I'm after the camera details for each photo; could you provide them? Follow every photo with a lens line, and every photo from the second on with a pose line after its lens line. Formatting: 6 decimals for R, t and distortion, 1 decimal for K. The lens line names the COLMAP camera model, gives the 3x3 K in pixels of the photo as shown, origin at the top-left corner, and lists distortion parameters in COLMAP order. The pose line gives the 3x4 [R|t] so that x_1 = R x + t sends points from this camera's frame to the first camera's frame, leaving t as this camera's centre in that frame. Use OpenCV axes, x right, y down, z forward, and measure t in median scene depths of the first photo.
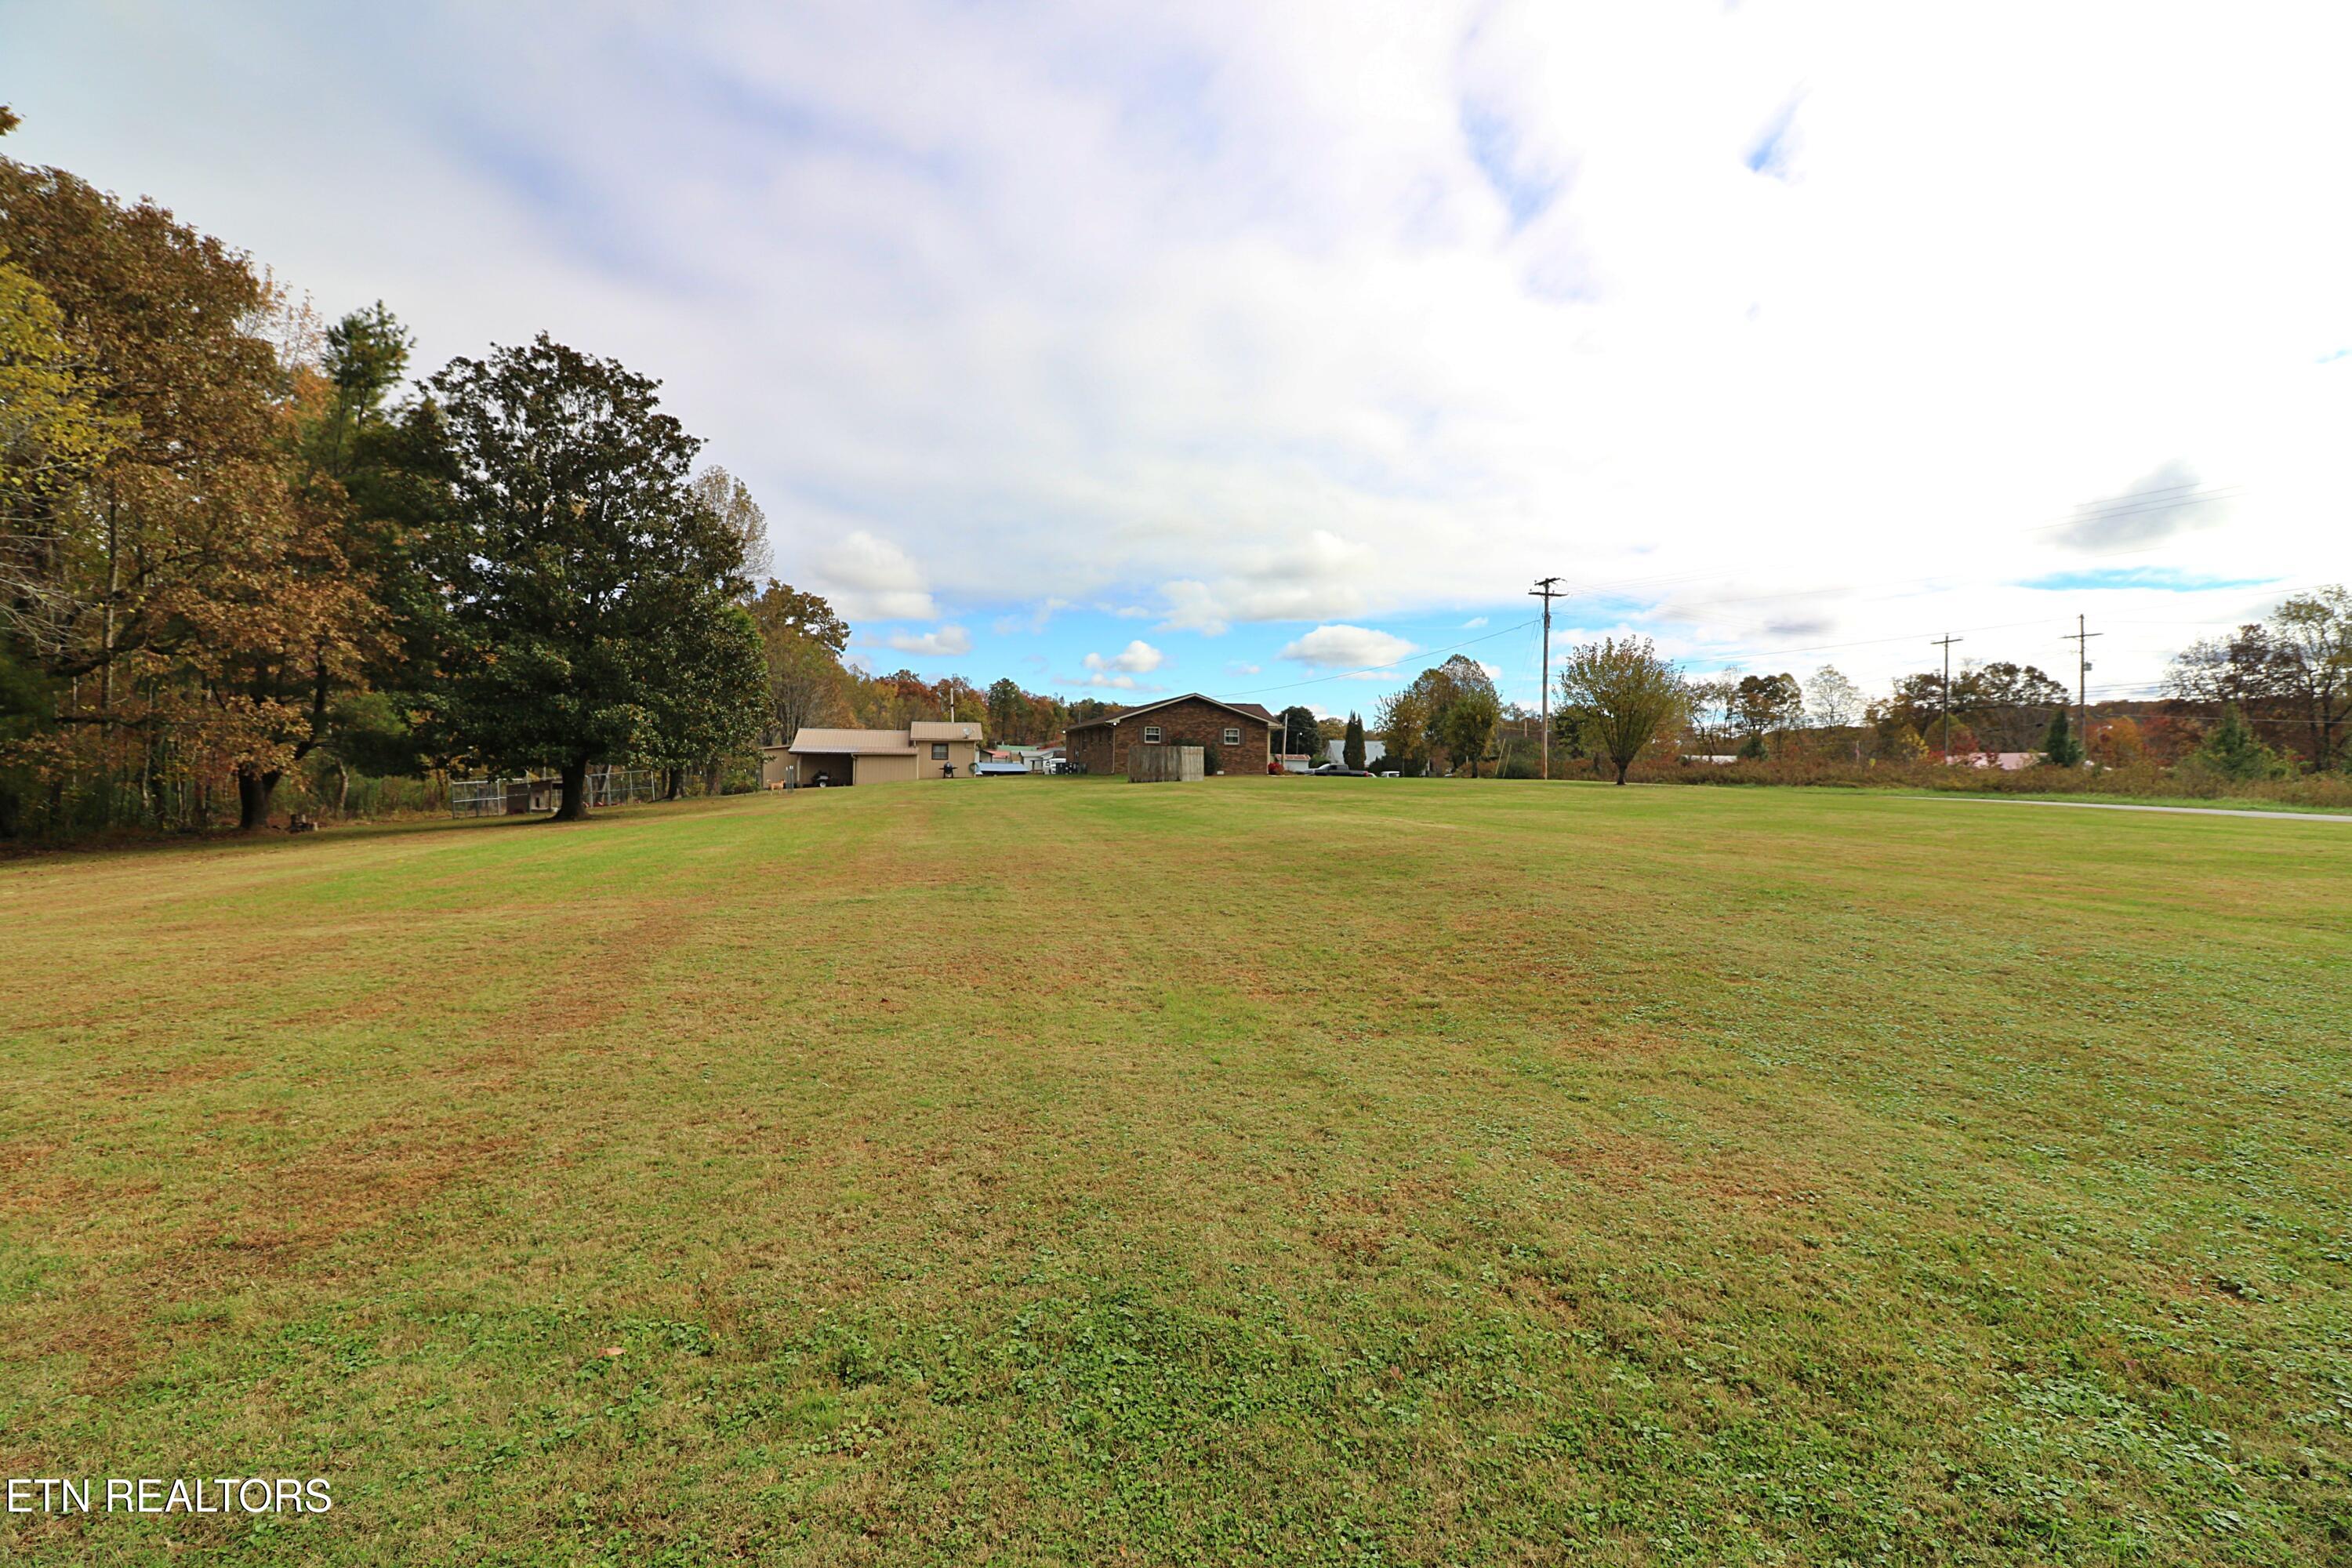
lens RADIAL K [[1075.6, 0, 1178.8], [0, 1075.6, 778.8], [0, 0, 1]] dist [-0.012492, -0.003910]
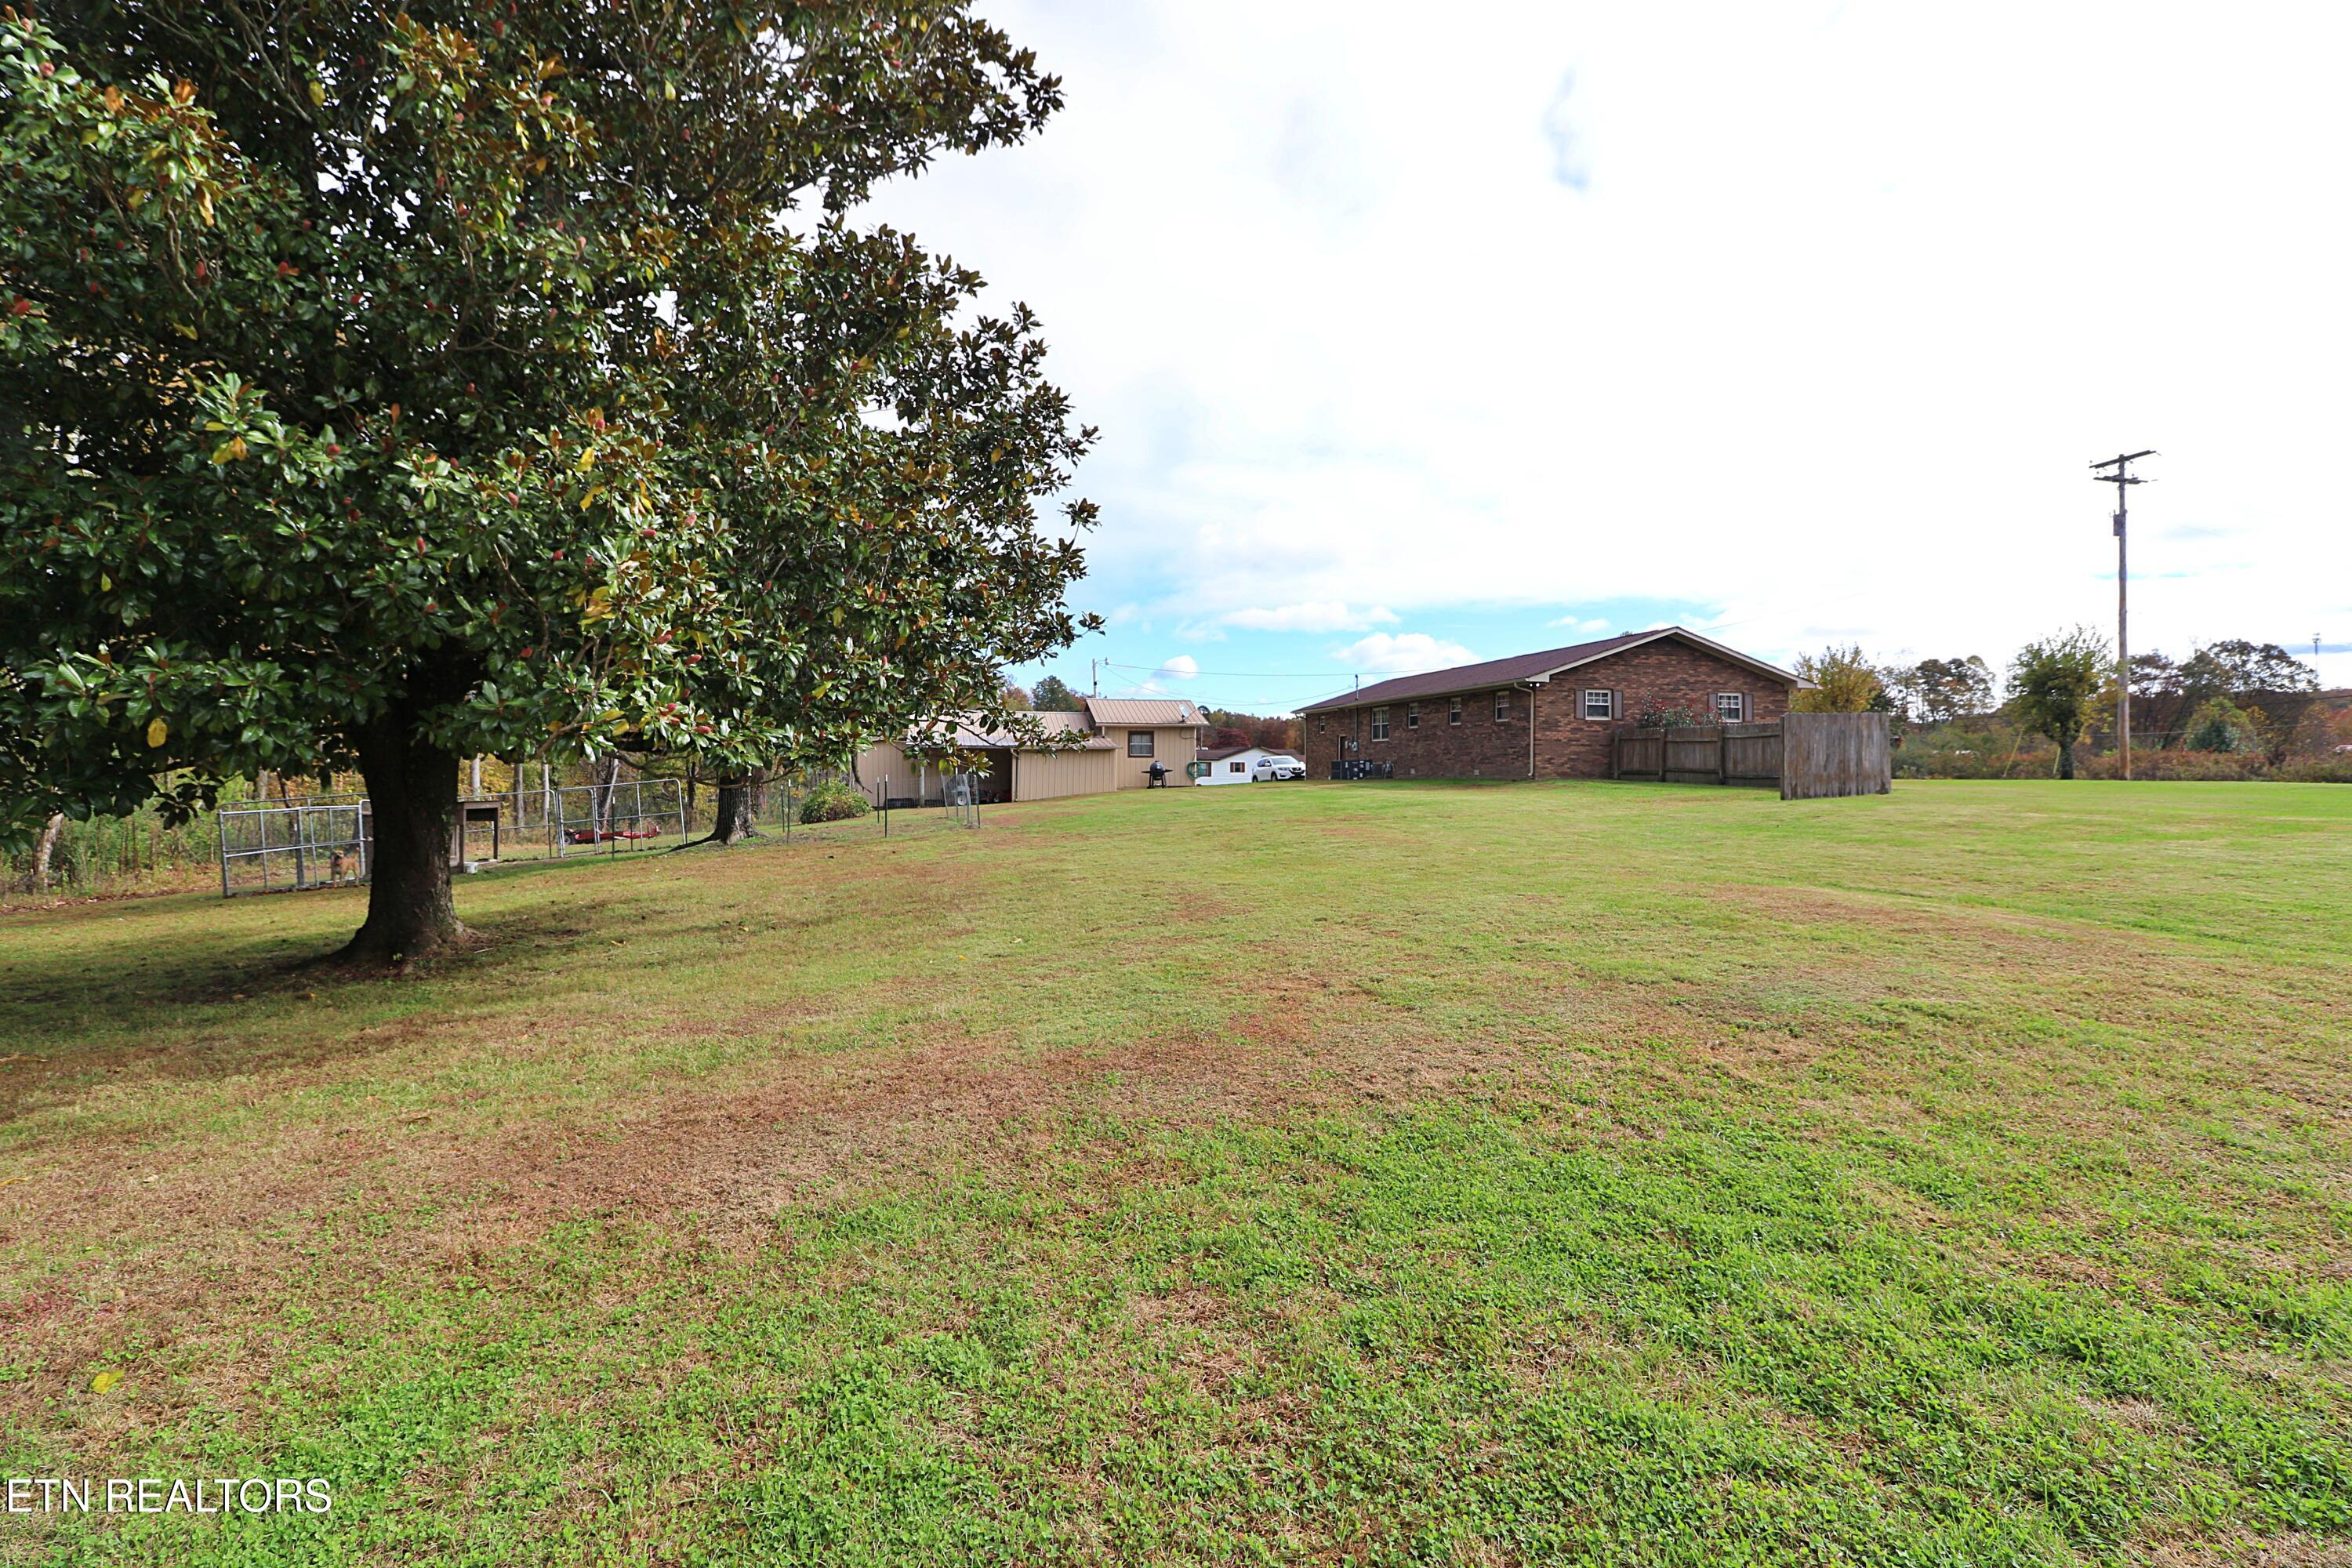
lens RADIAL K [[1075.6, 0, 1173.2], [0, 1075.6, 786.3], [0, 0, 1]] dist [-0.012492, -0.003910]
pose [[0.999792, -0.008896, -0.018369, -0.192741], [0.008952, 0.999956, 0.002937, -0.003001], [0.018342, -0.003101, 0.999827, 0.386101]]
